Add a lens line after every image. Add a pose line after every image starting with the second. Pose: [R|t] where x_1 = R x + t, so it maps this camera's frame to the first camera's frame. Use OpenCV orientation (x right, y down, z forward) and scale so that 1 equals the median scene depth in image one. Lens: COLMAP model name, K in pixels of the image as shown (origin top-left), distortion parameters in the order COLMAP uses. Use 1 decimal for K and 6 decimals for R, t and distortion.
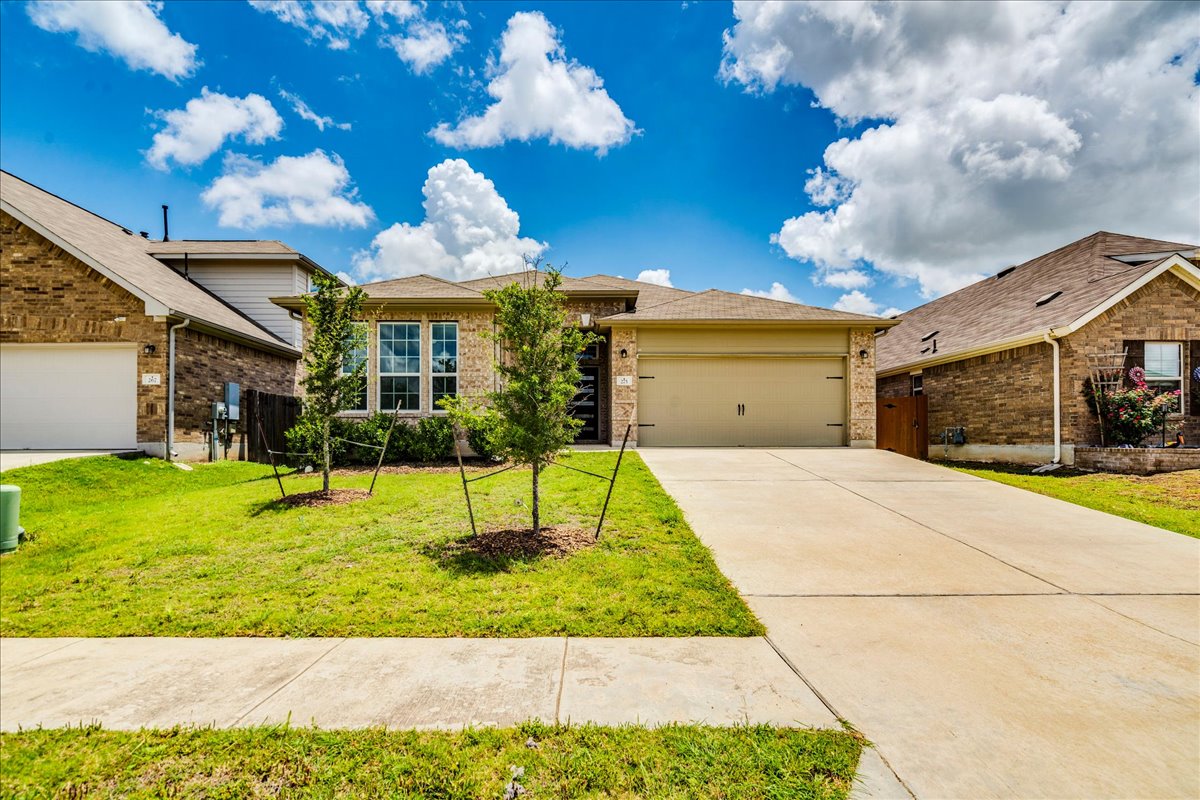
lens RADIAL K [[575.9, 0, 587.1], [0, 575.9, 425.3], [0, 0, 1]] dist [-0.002581, 0.002325]
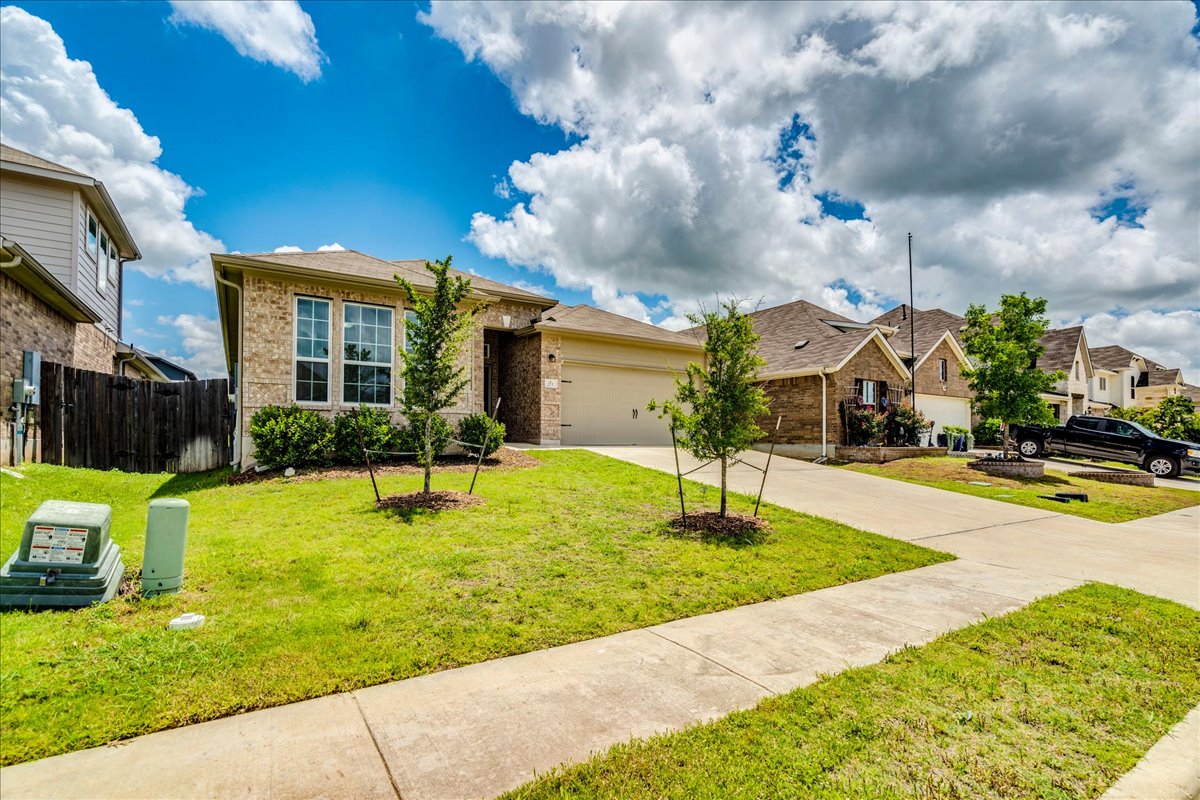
lens RADIAL K [[575.9, 0, 615.5], [0, 575.9, 433.8], [0, 0, 1]] dist [-0.002581, 0.002325]
pose [[0.837667, 0.013634, 0.546011, -0.442578], [-0.023994, 0.999642, 0.011850, 0.000754], [-0.545653, -0.023027, 0.837695, 0.033915]]
